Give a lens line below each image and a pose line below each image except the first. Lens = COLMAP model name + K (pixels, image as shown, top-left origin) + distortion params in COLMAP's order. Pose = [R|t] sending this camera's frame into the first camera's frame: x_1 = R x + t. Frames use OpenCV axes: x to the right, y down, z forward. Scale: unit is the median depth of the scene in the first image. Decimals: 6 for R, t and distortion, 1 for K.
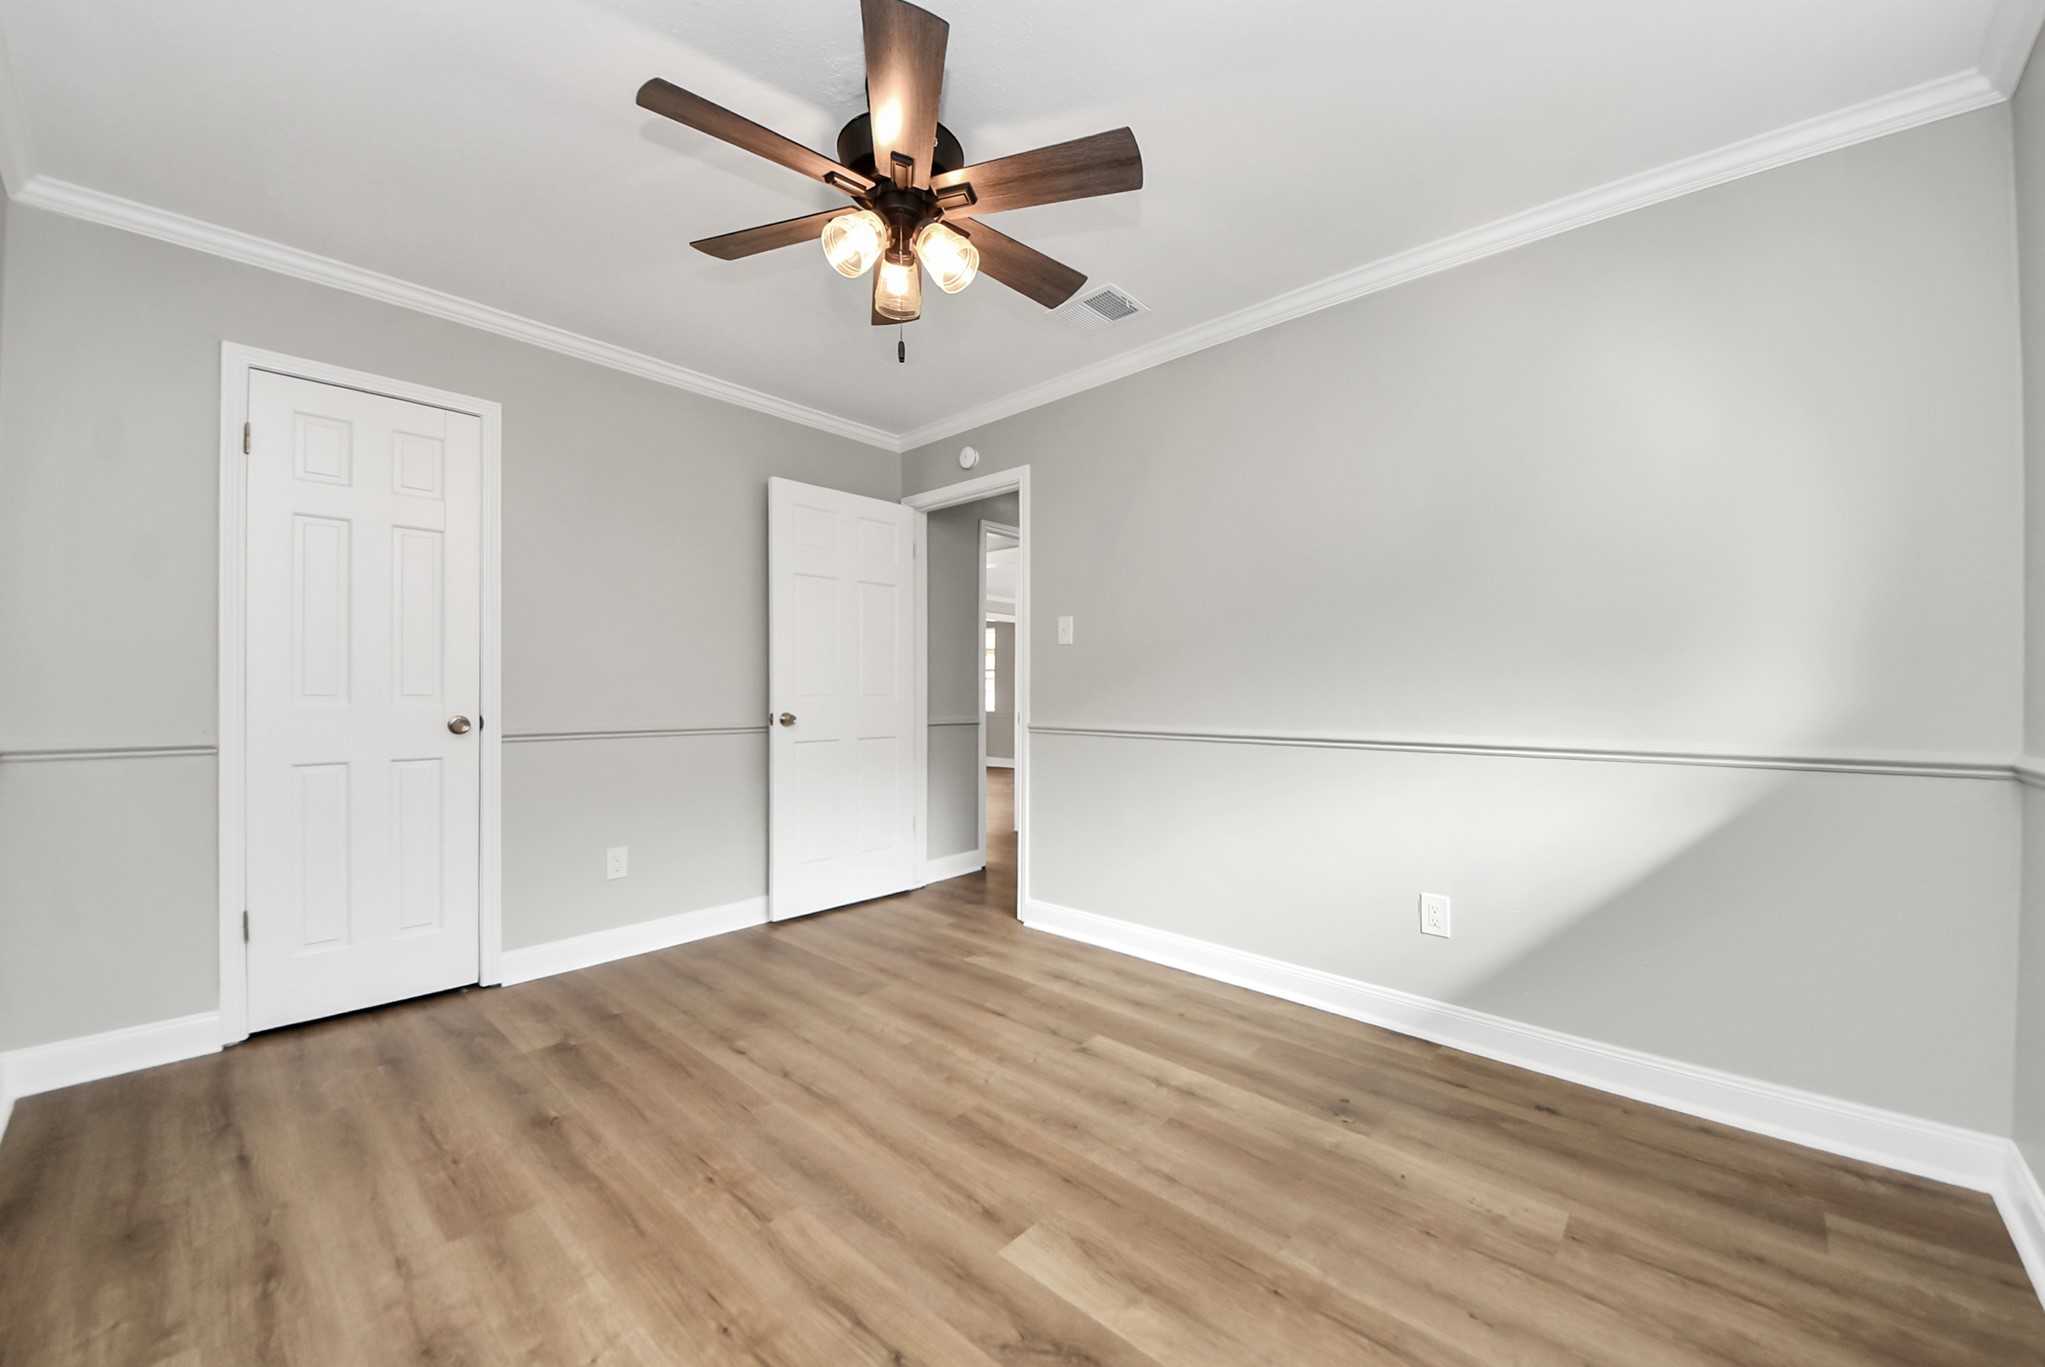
lens RADIAL K [[738.3, 0, 1029.0], [0, 738.3, 689.9], [0, 0, 1]] dist [0.050469, -0.029128]
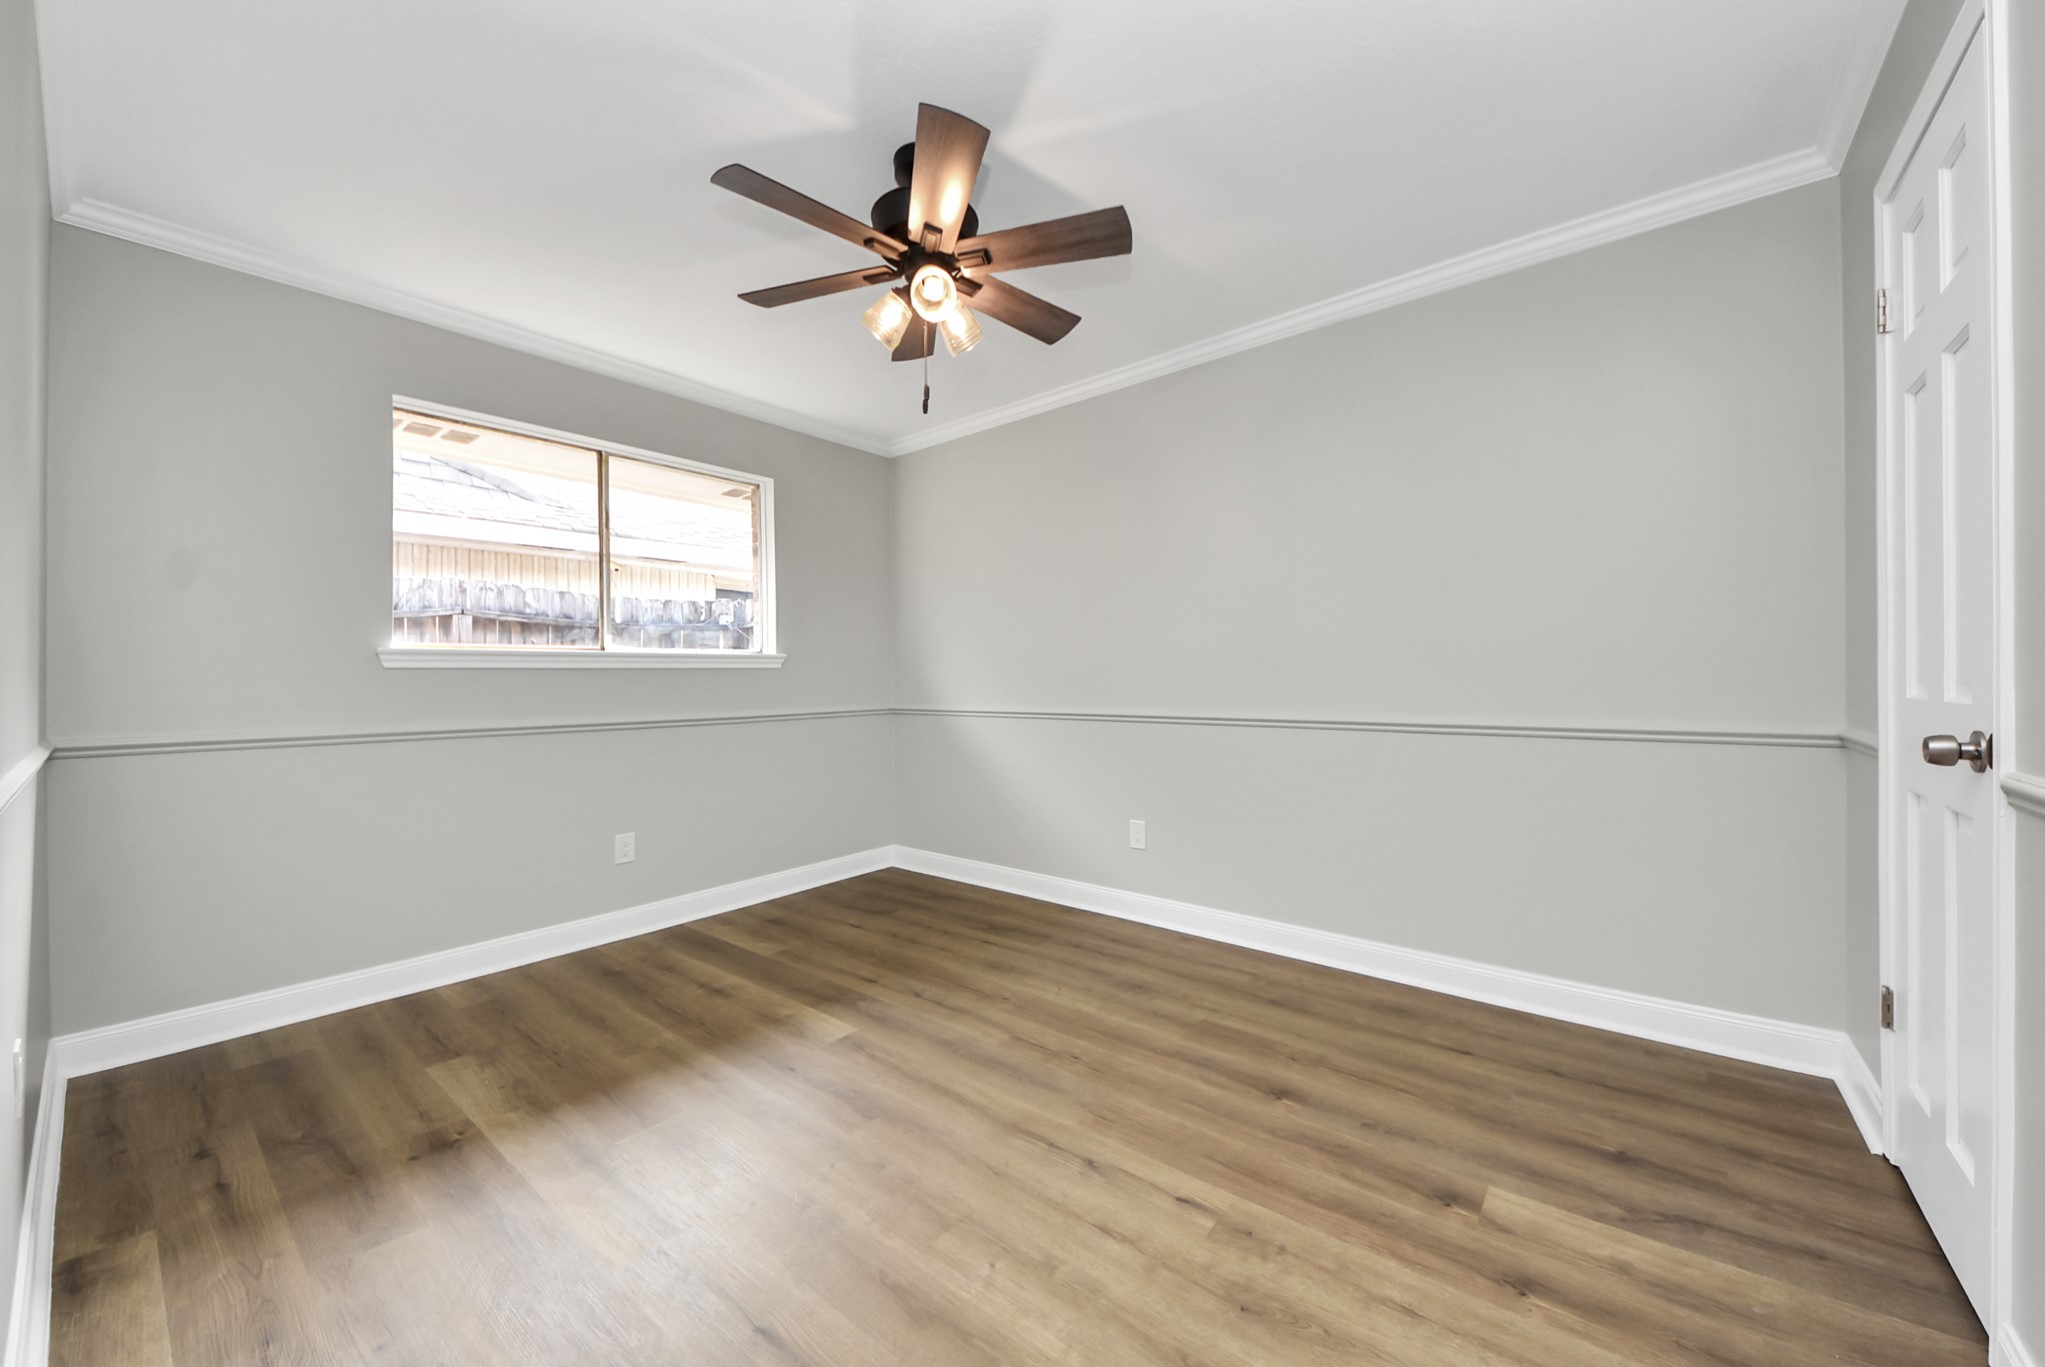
lens RADIAL K [[738.3, 0, 1029.0], [0, 738.3, 689.9], [0, 0, 1]] dist [0.050469, -0.029128]
pose [[-0.998882, 0.008862, -0.046435, -0.265530], [0.009053, 0.999951, -0.003909, 0.027272], [0.046398, -0.004325, -0.998914, 2.065714]]
